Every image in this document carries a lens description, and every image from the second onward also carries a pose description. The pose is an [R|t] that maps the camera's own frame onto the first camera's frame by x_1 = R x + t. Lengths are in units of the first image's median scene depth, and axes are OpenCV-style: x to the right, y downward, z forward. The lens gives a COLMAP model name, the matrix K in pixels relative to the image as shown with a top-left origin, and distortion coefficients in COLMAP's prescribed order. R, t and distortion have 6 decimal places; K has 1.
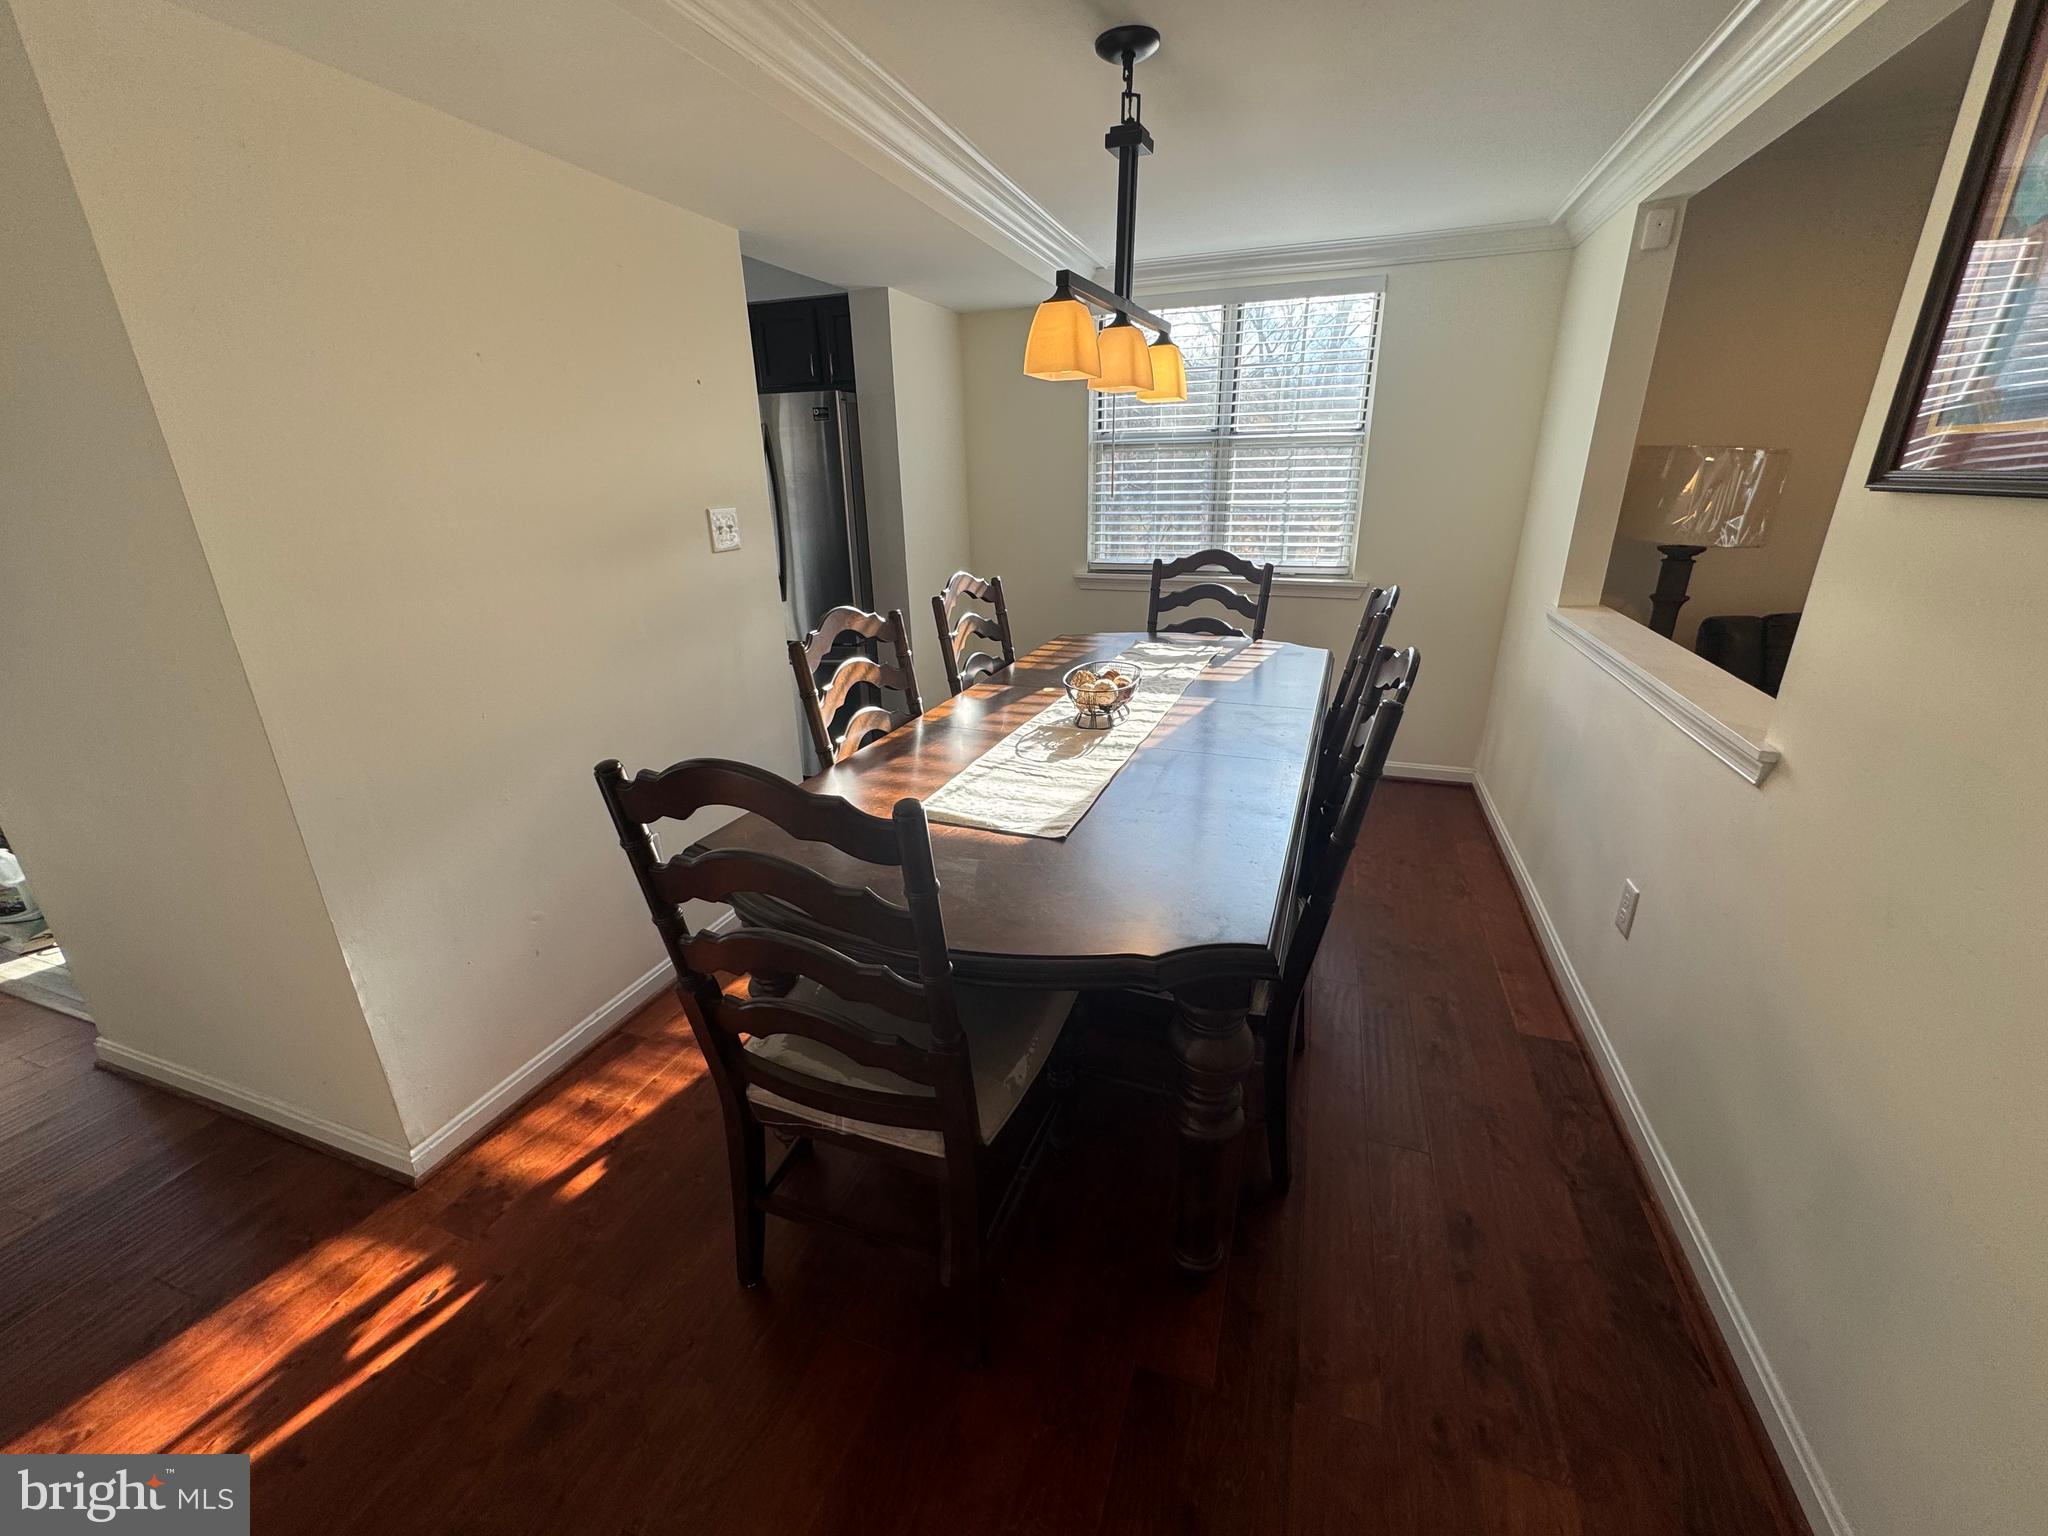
lens RADIAL K [[820.6, 0, 1024.5], [0, 820.6, 762.0], [0, 0, 1]] dist [-0.000704, 0.000004]
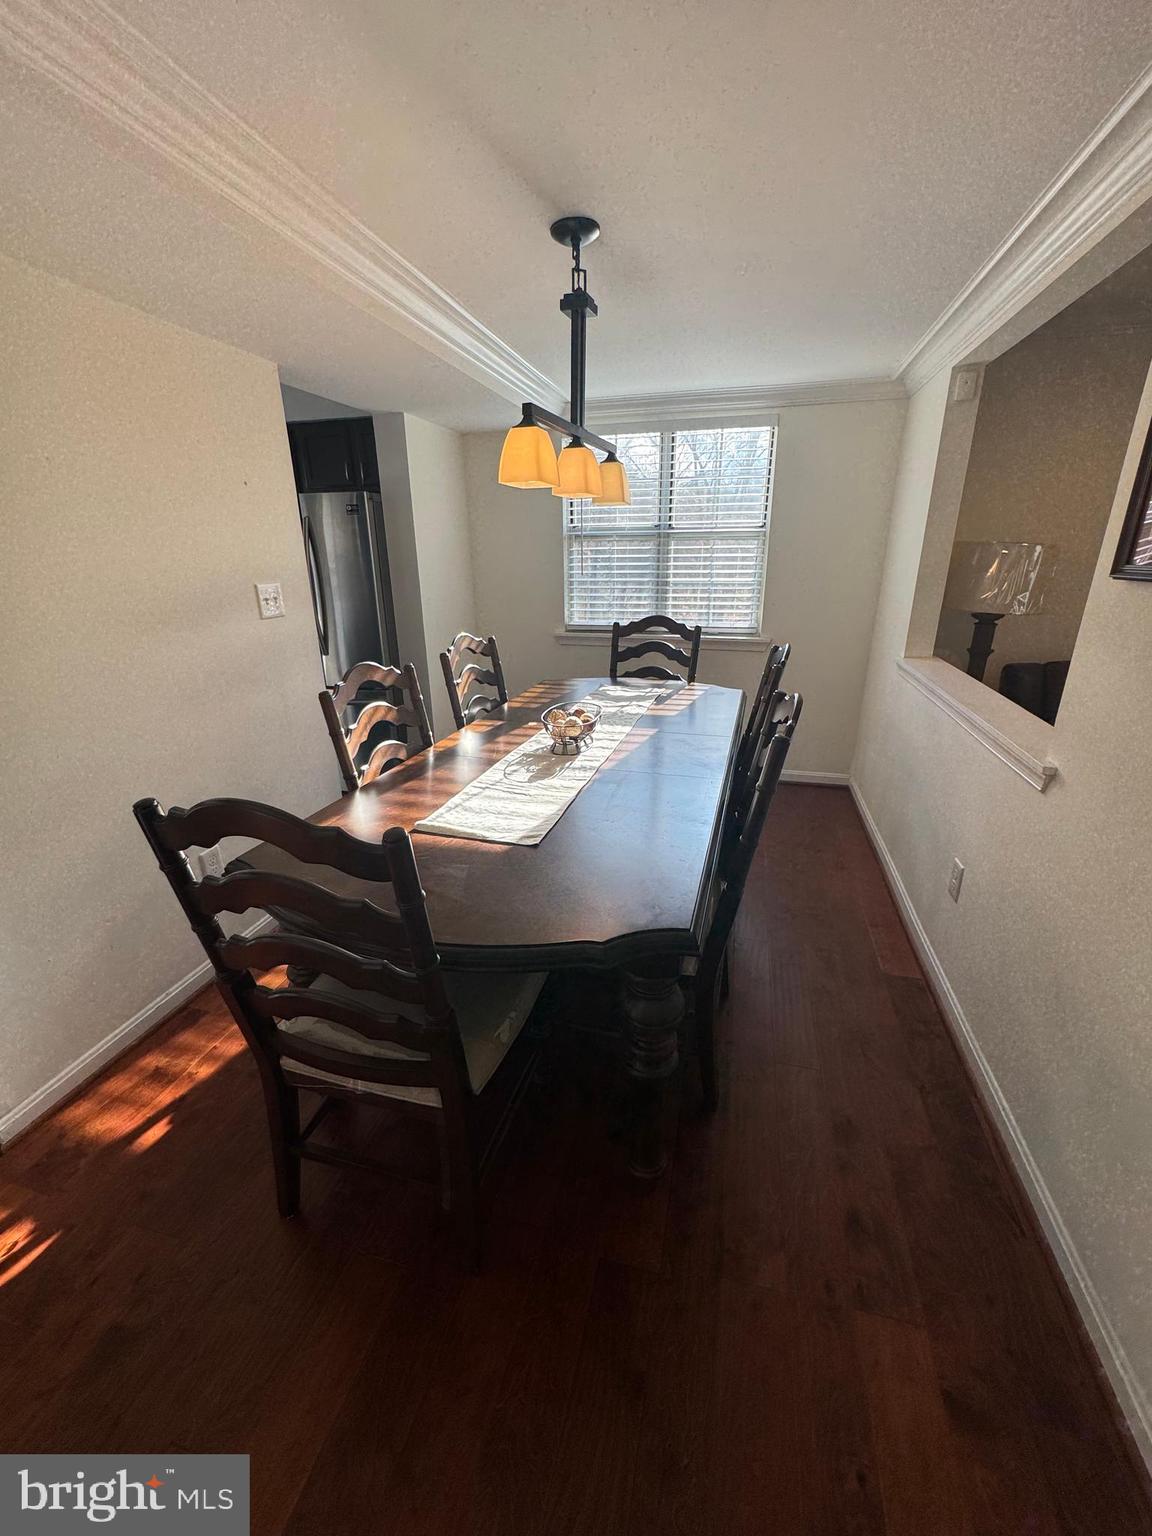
lens RADIAL K [[615.5, 0, 580.0], [0, 615.5, 766.0], [0, 0, 1]] dist [-0.000704, 0.000004]
pose [[0.996265, -0.020299, 0.083930, 0.028019], [0.020917, 0.999760, -0.006488, -0.017368], [-0.083778, 0.008220, 0.996451, 0.028473]]
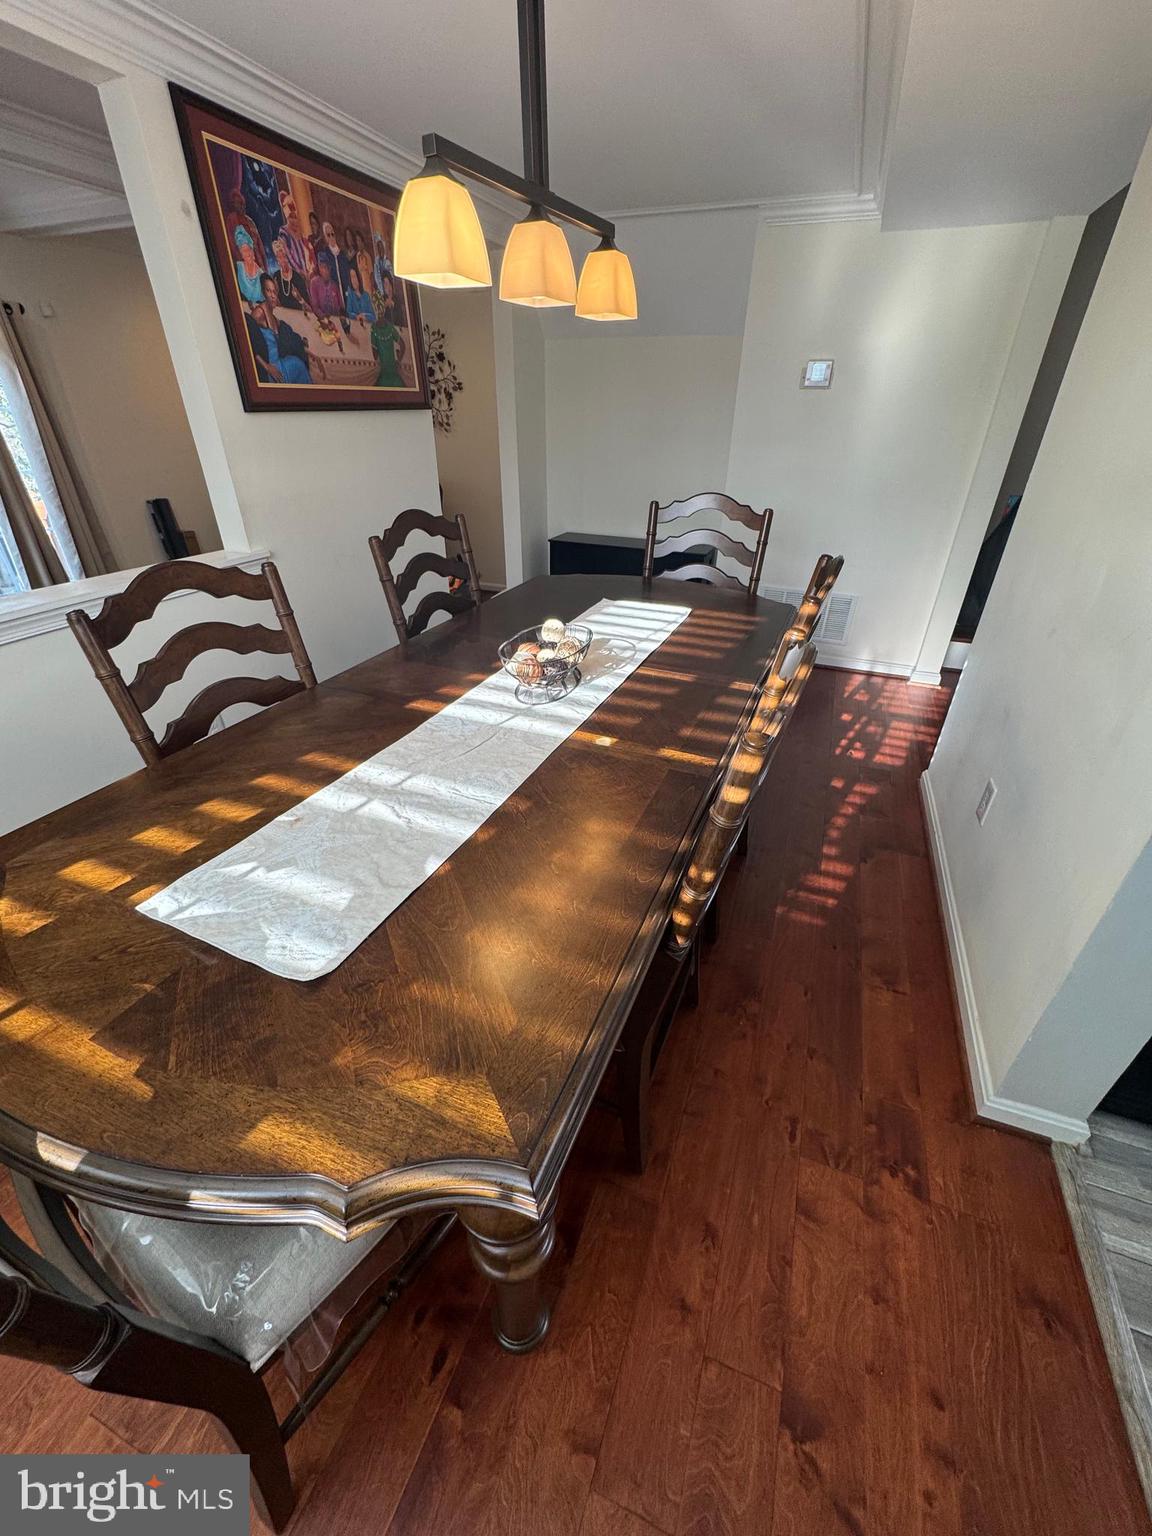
lens RADIAL K [[615.5, 0, 580.0], [0, 615.5, 766.0], [0, 0, 1]] dist [-0.000704, 0.000004]
pose [[-0.999384, -0.008814, 0.033956, 0.039460], [0.020477, 0.639339, 0.768652, -0.605018], [-0.028484, 0.768874, -0.638765, 1.713902]]
